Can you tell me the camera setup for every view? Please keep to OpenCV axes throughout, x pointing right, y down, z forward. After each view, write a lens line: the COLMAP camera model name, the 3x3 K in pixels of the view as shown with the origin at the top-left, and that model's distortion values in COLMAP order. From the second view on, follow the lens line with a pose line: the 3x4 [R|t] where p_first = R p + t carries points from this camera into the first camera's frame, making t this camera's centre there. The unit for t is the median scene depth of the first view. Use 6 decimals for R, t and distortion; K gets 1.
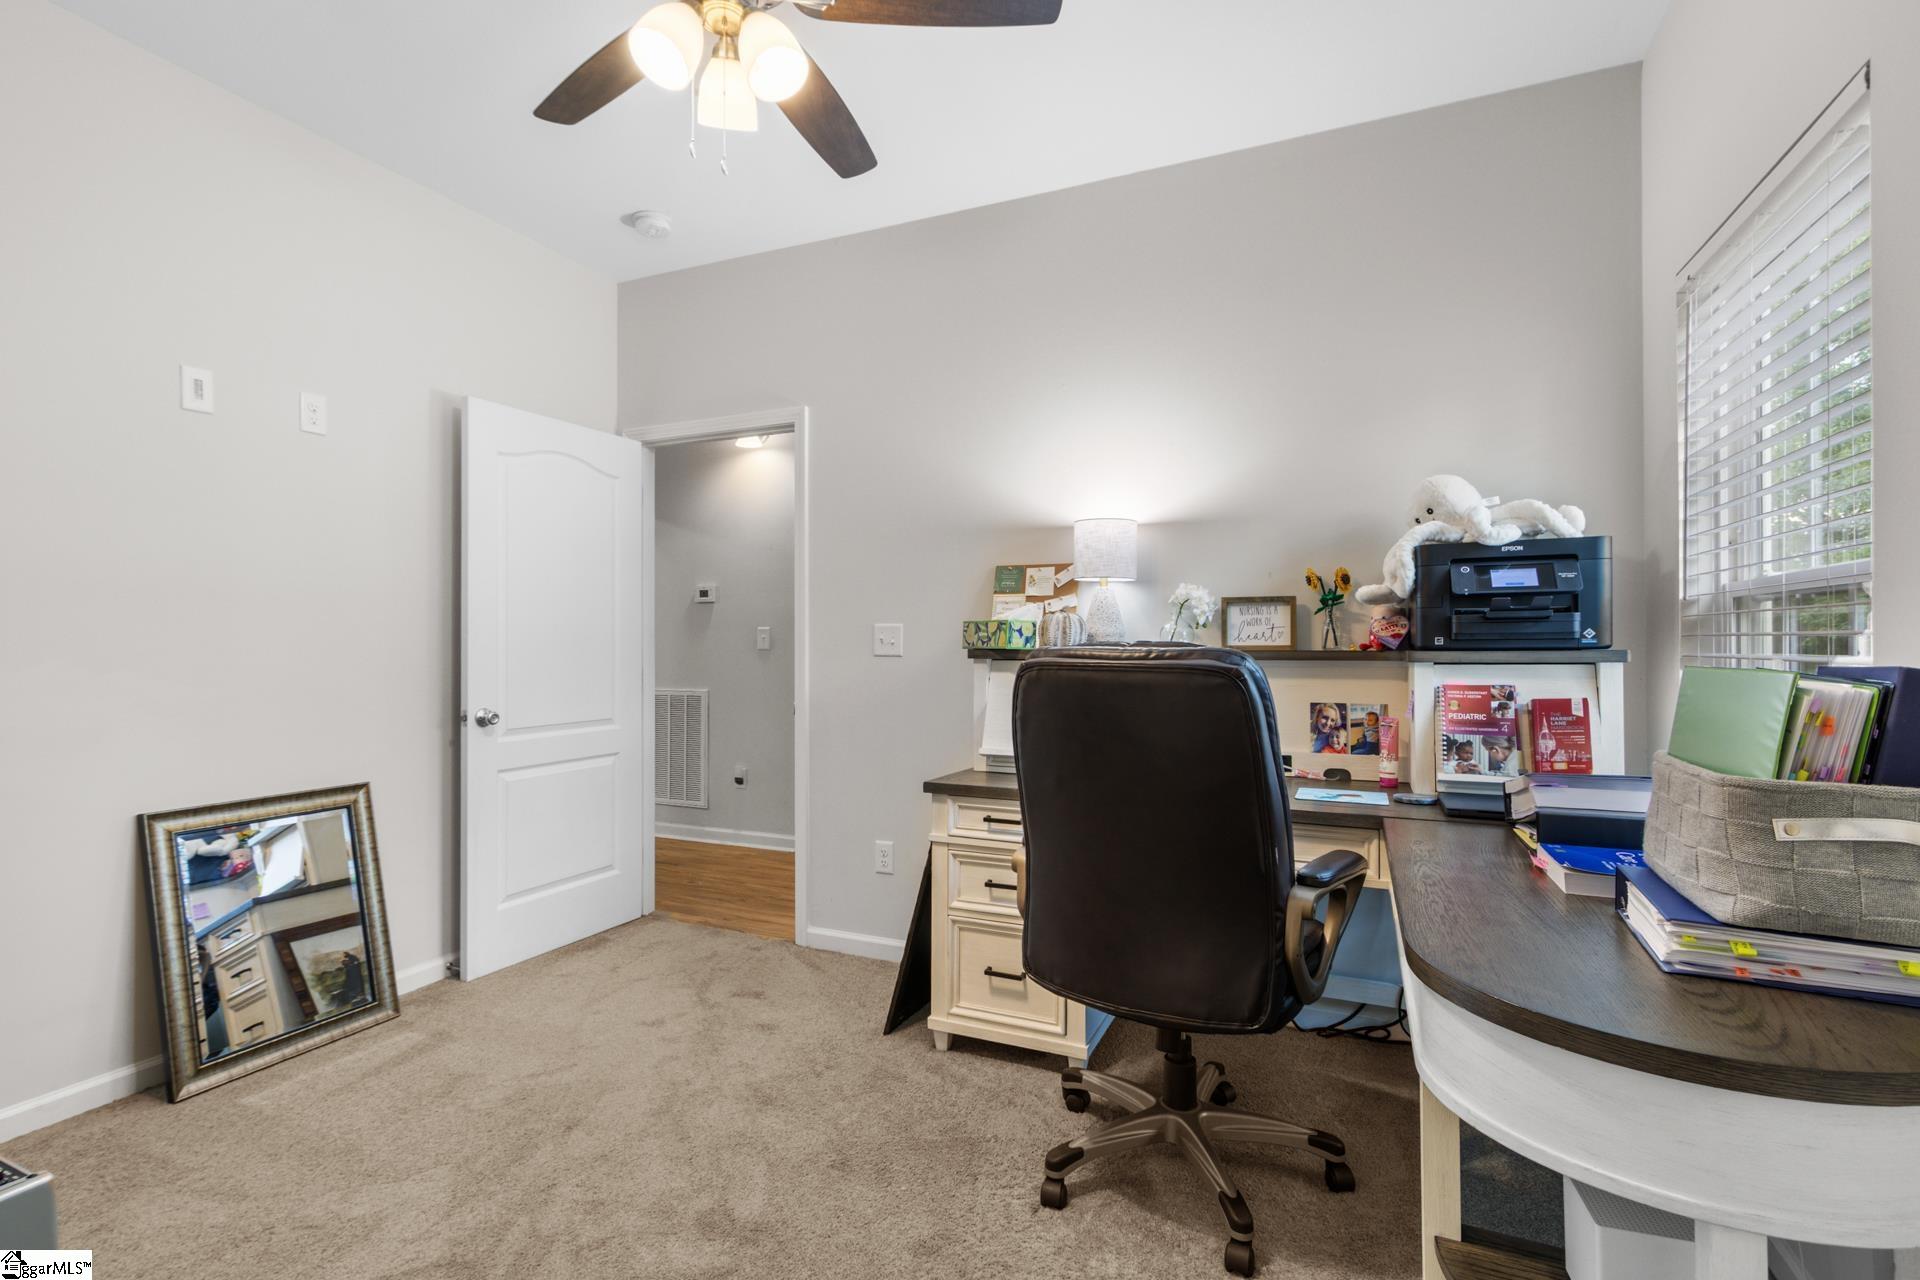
lens RADIAL K [[883.7, 0, 956.7], [0, 883.7, 652.8], [0, 0, 1]] dist [-0.001115, -0.000689]
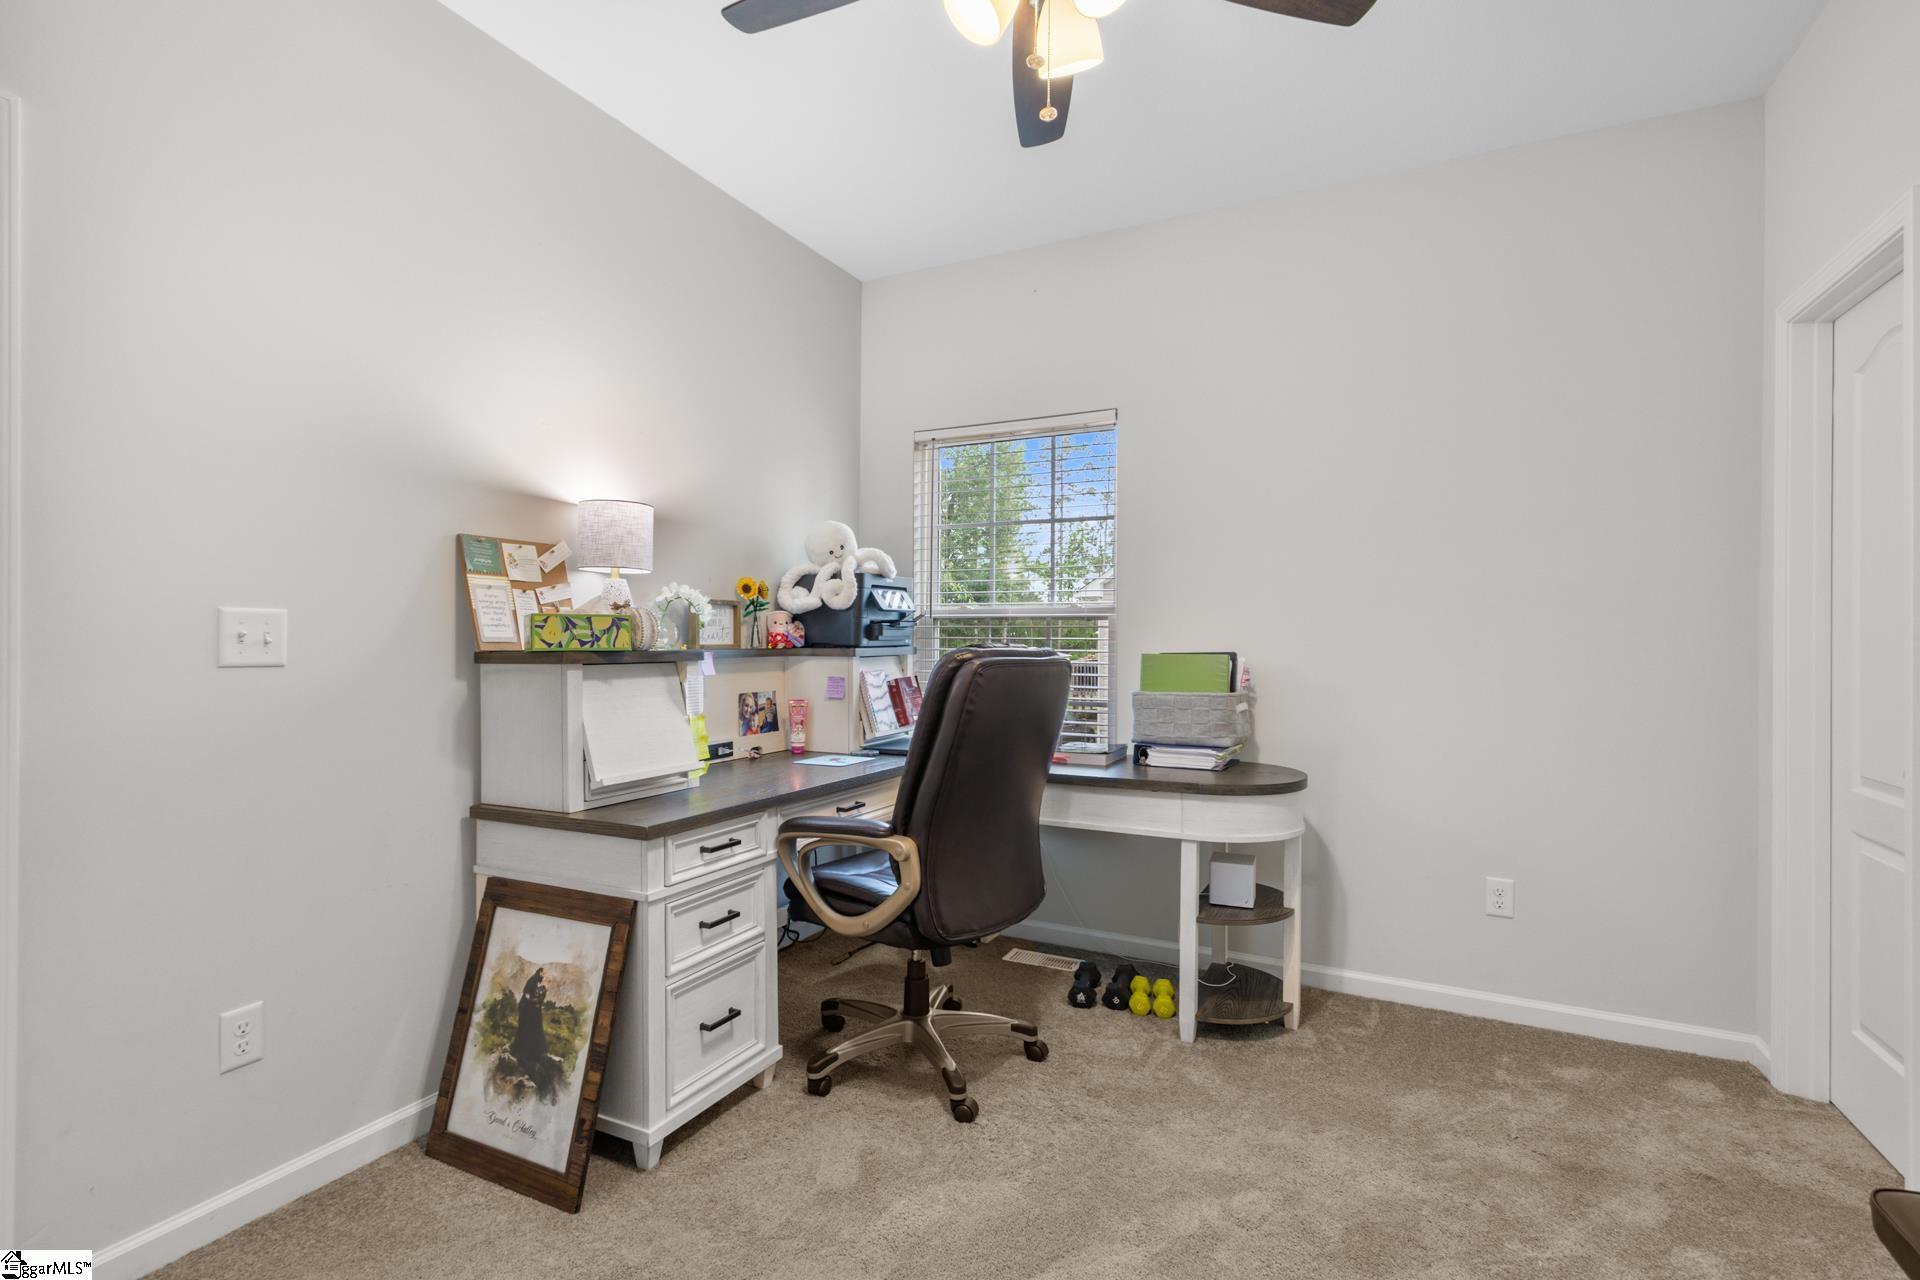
lens RADIAL K [[883.7, 0, 955.4], [0, 883.7, 638.6], [0, 0, 1]] dist [-0.001115, -0.000689]
pose [[0.050813, 0.000665, 0.998708, -0.738091], [0.004592, 0.999989, -0.000900, -0.013198], [-0.998698, 0.004631, 0.050809, 0.653884]]
